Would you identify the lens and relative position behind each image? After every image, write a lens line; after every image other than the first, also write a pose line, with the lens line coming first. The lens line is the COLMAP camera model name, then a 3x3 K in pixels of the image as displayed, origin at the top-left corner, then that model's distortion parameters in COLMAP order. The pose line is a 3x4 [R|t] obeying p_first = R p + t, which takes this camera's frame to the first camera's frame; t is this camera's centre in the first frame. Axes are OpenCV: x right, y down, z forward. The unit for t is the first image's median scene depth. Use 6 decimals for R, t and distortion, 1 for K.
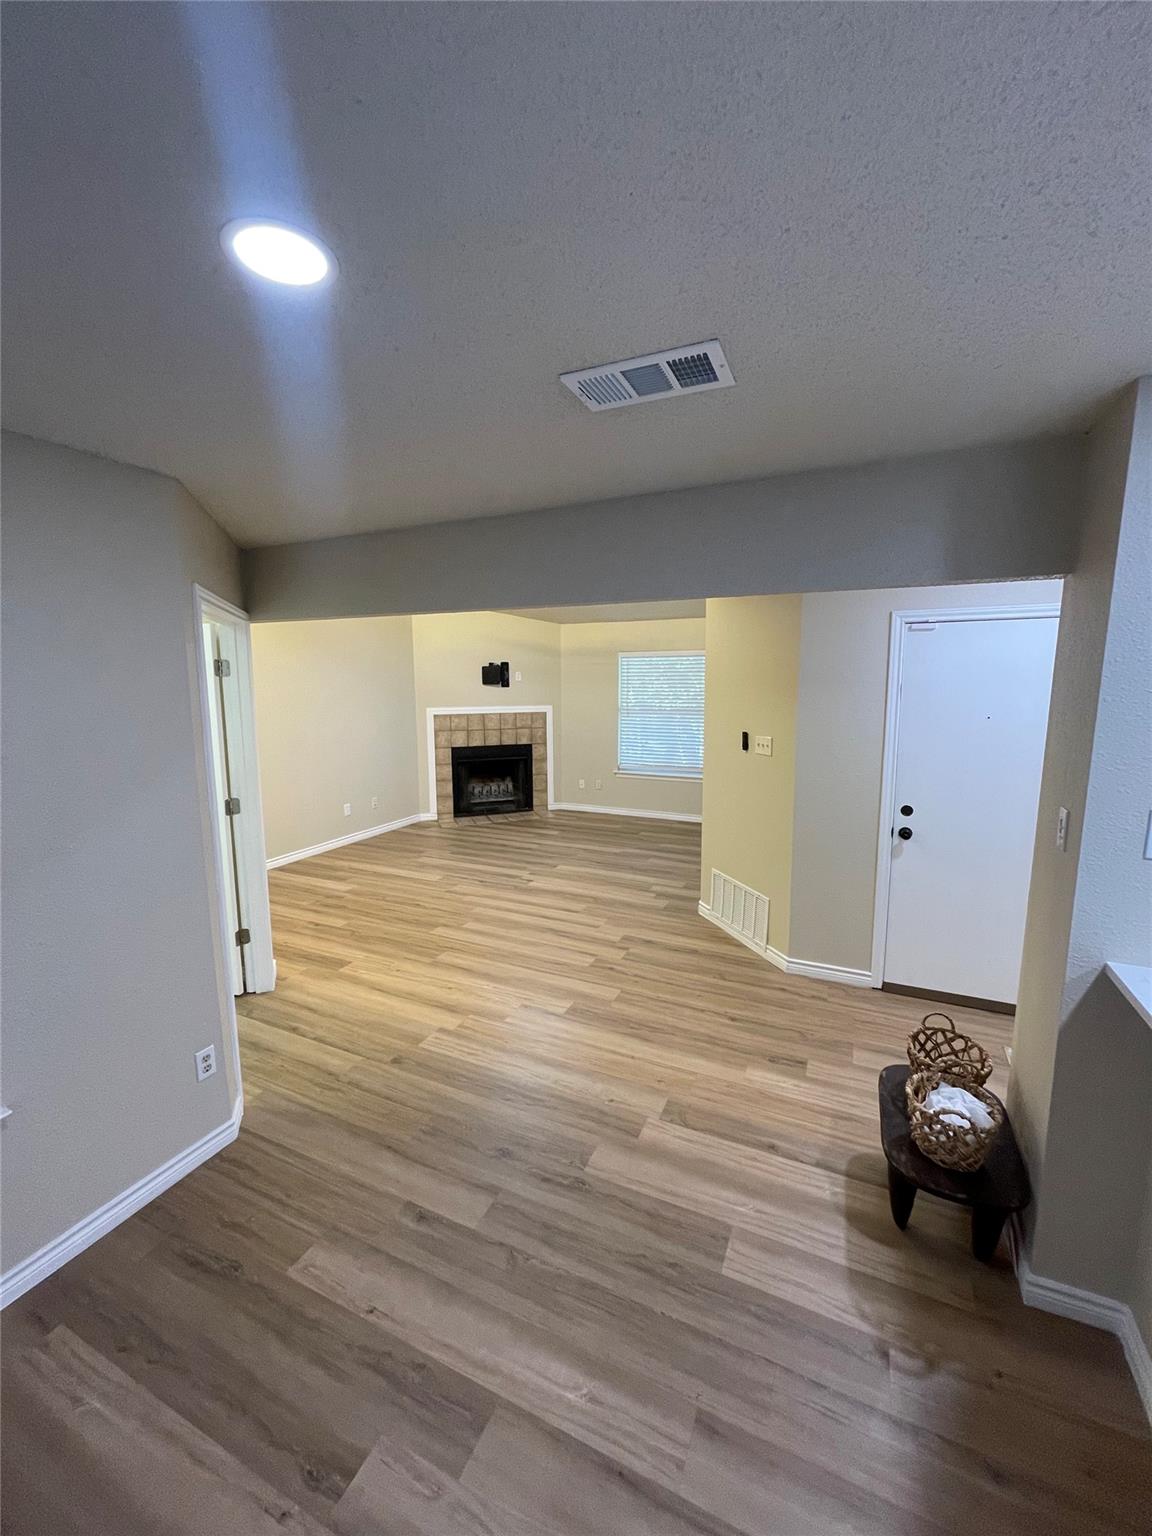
lens RADIAL K [[616.2, 0, 582.2], [0, 616.2, 763.0], [0, 0, 1]] dist [-0.004402, 0.000368]
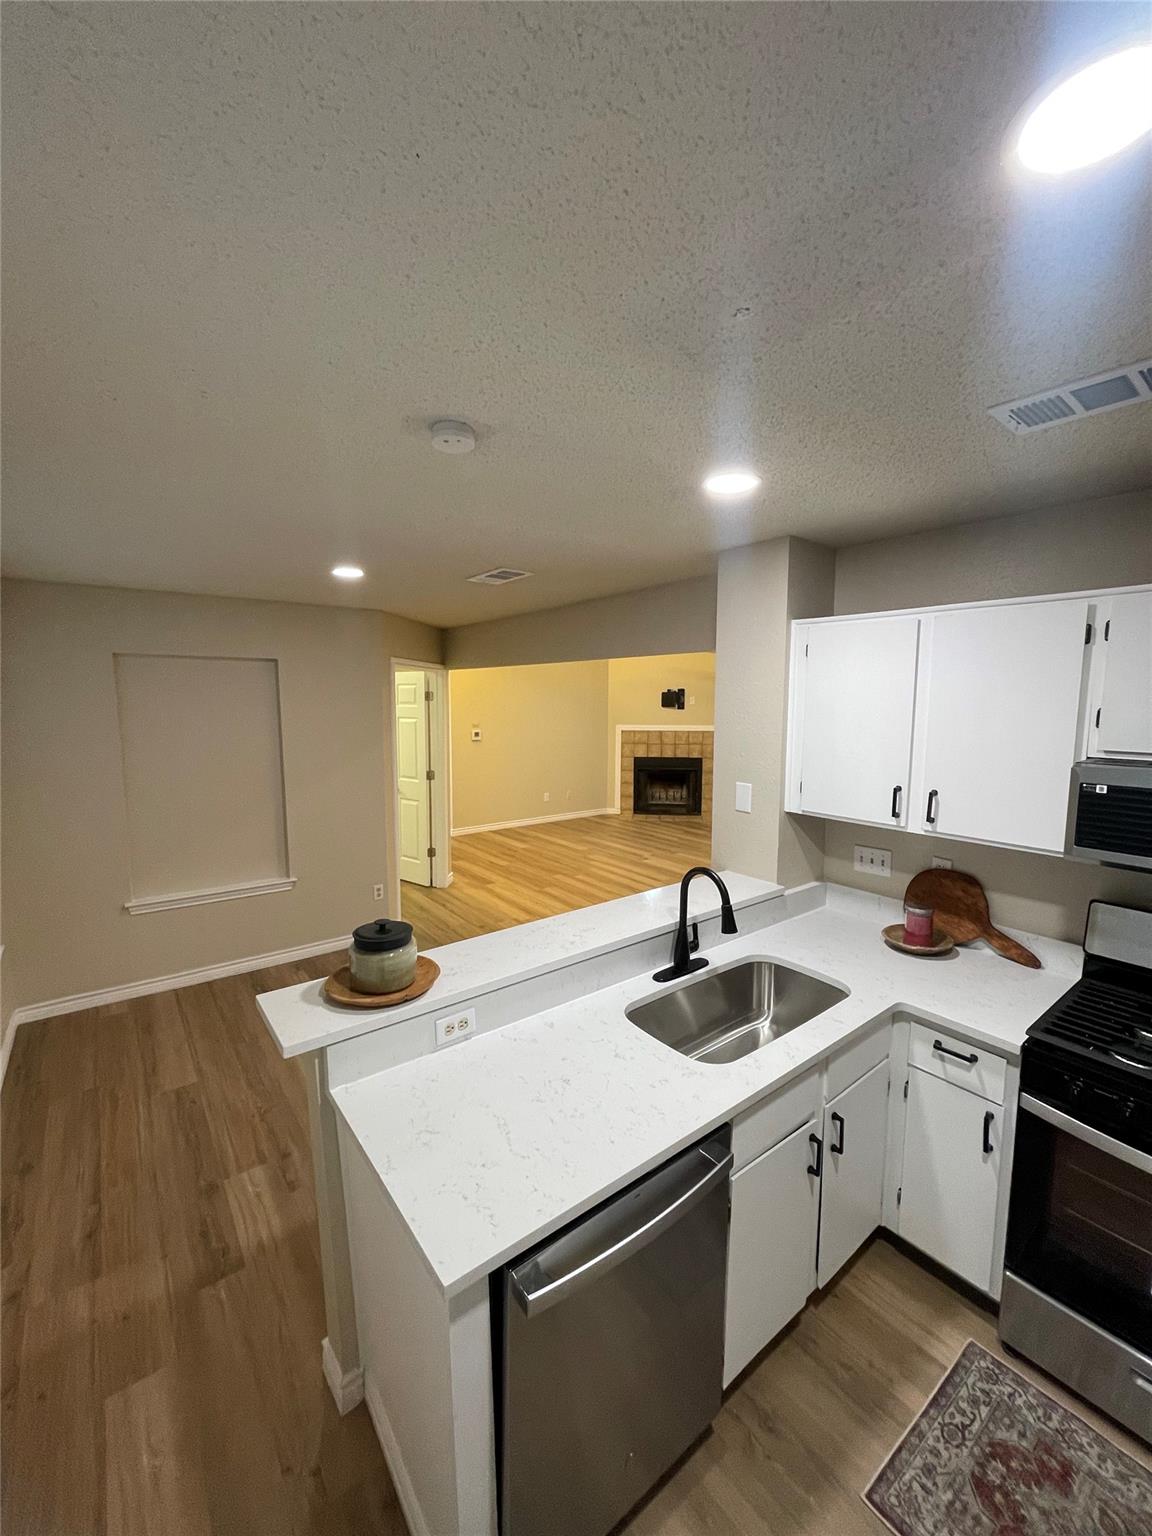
lens RADIAL K [[616.2, 0, 579.4], [0, 616.2, 769.2], [0, 0, 1]] dist [-0.004402, 0.000368]
pose [[0.886705, 0.058623, -0.458604, 0.463713], [-0.069609, 0.997549, -0.007071, 0.027722], [0.457066, 0.038193, 0.888613, -0.274062]]
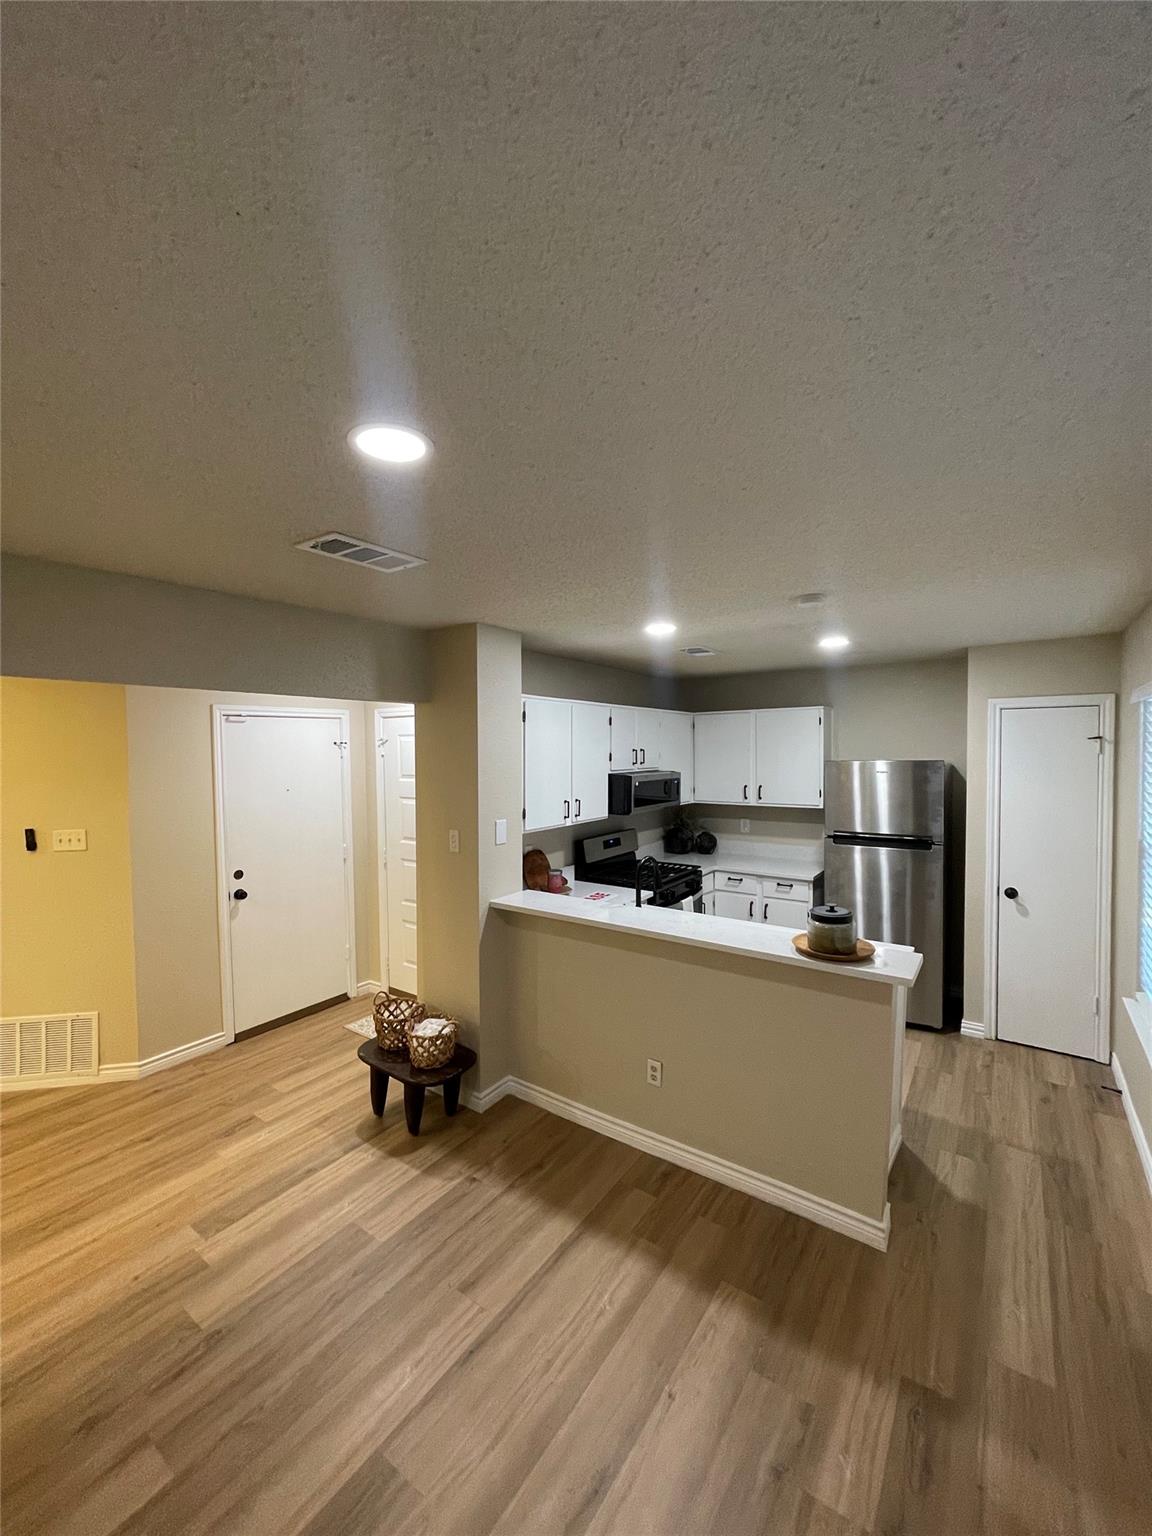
lens RADIAL K [[616.2, 0, 571.2], [0, 616.2, 767.0], [0, 0, 1]] dist [-0.004402, 0.000368]
pose [[0.186194, -0.026891, 0.982145, -0.380357], [0.144438, 0.989514, -0.000289, -0.025182], [-0.971838, 0.141913, 0.188126, 0.112640]]
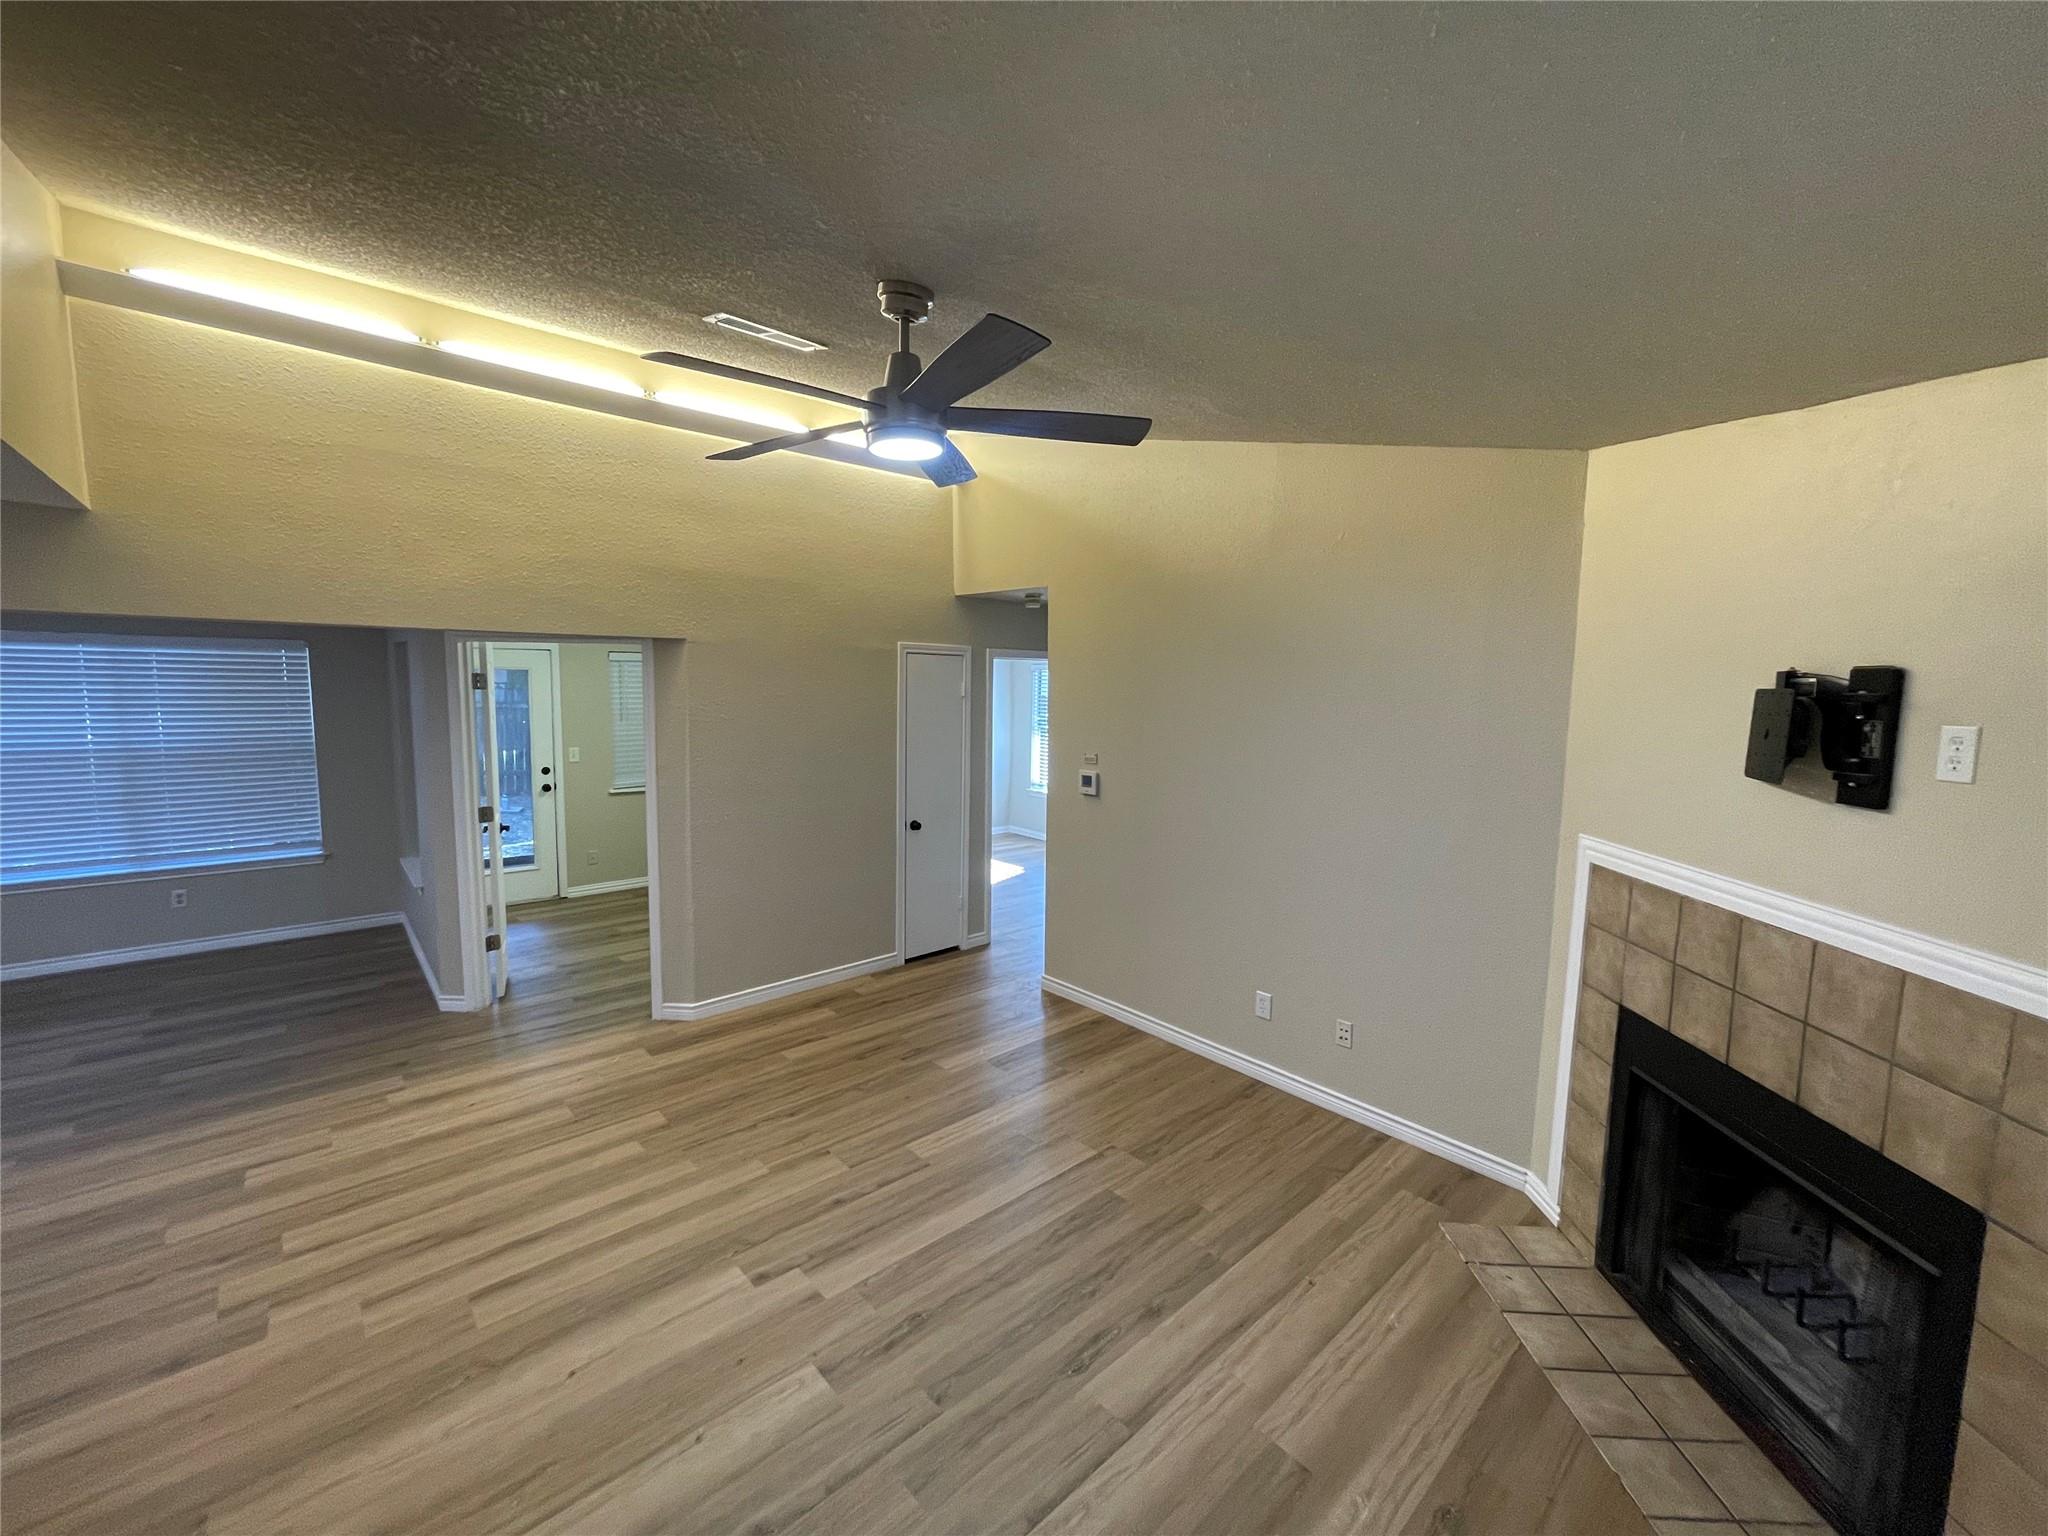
lens RADIAL K [[821.6, 0, 1027.2], [0, 821.6, 778.8], [0, 0, 1]] dist [-0.004402, 0.000368]
pose [[-0.391112, 0.104312, -0.914412, 0.325114], [-0.146593, 0.973811, 0.173789, -0.246624], [0.908593, 0.202018, -0.365578, 1.565860]]
